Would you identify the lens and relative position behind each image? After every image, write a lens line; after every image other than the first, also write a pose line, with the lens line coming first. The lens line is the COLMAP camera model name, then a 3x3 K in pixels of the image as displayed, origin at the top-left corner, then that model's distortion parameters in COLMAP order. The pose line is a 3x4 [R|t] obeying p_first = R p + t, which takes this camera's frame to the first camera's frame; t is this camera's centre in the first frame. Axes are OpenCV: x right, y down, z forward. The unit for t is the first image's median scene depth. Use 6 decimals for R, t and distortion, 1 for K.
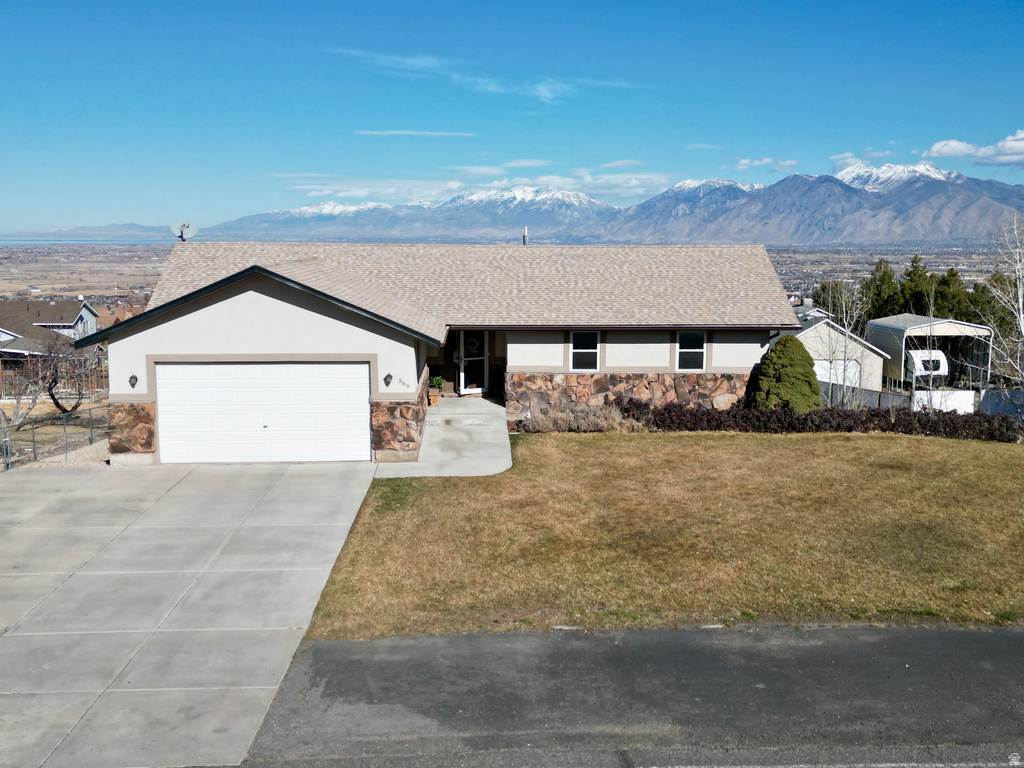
lens RADIAL K [[1007.8, 0, 506.0], [0, 1007.8, 389.0], [0, 0, 1]] dist [0.054896, 0.000000]
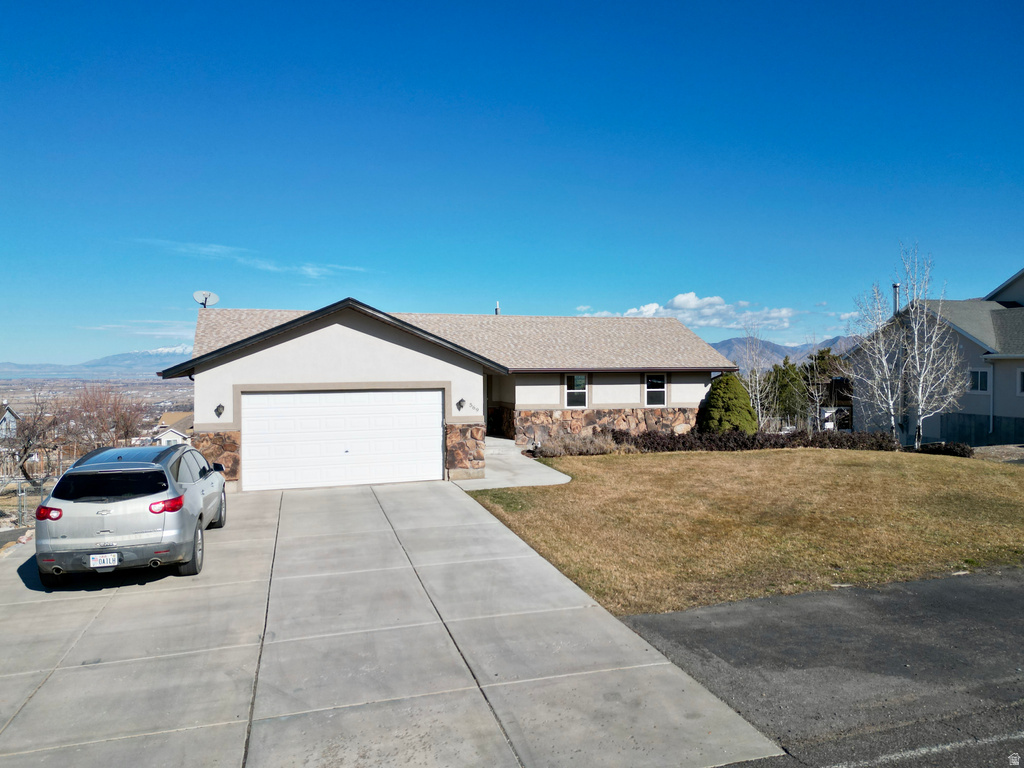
lens RADIAL K [[717.2, 0, 505.3], [0, 717.2, 390.8], [0, 0, 1]] dist [0.074079, -0.061151]
pose [[0.970307, -0.016411, 0.241319, -0.215424], [0.044925, 0.992563, -0.113136, 0.056281], [-0.237668, 0.120618, 0.963828, 0.182428]]
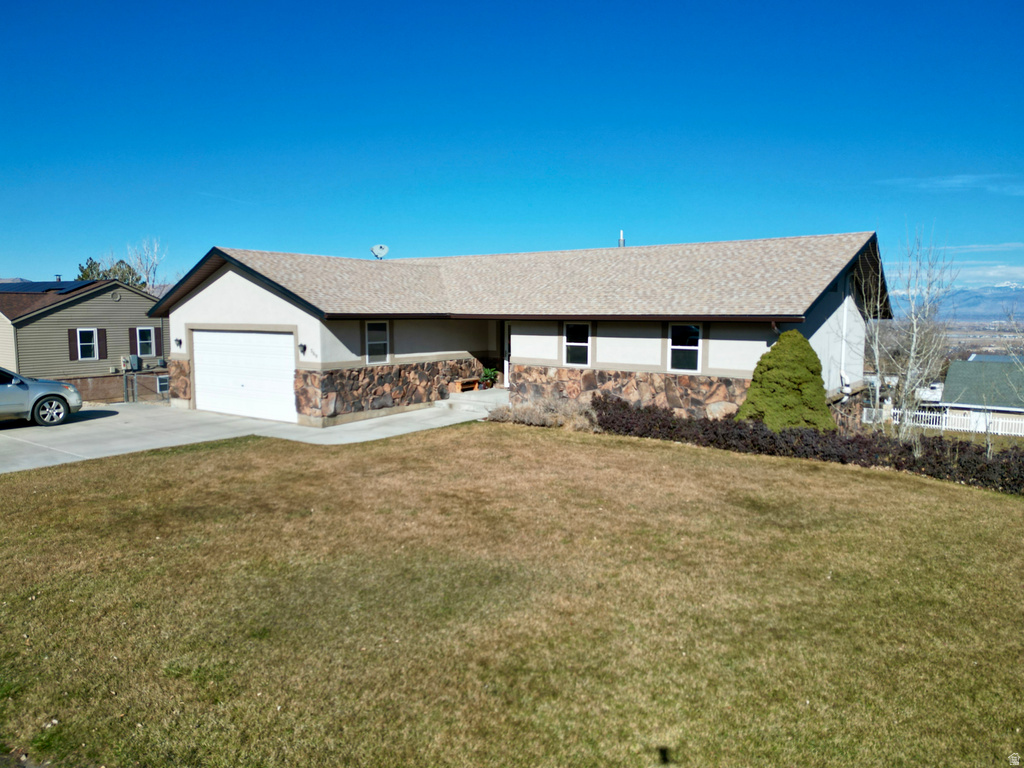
lens RADIAL K [[717.2, 0, 515.8], [0, 717.2, 380.7], [0, 0, 1]] dist [0.074079, -0.061151]
pose [[0.781871, 0.058477, -0.620691, 0.453526], [-0.094397, 0.995217, -0.025149, 0.018547], [0.616252, 0.078255, 0.783652, 0.440359]]
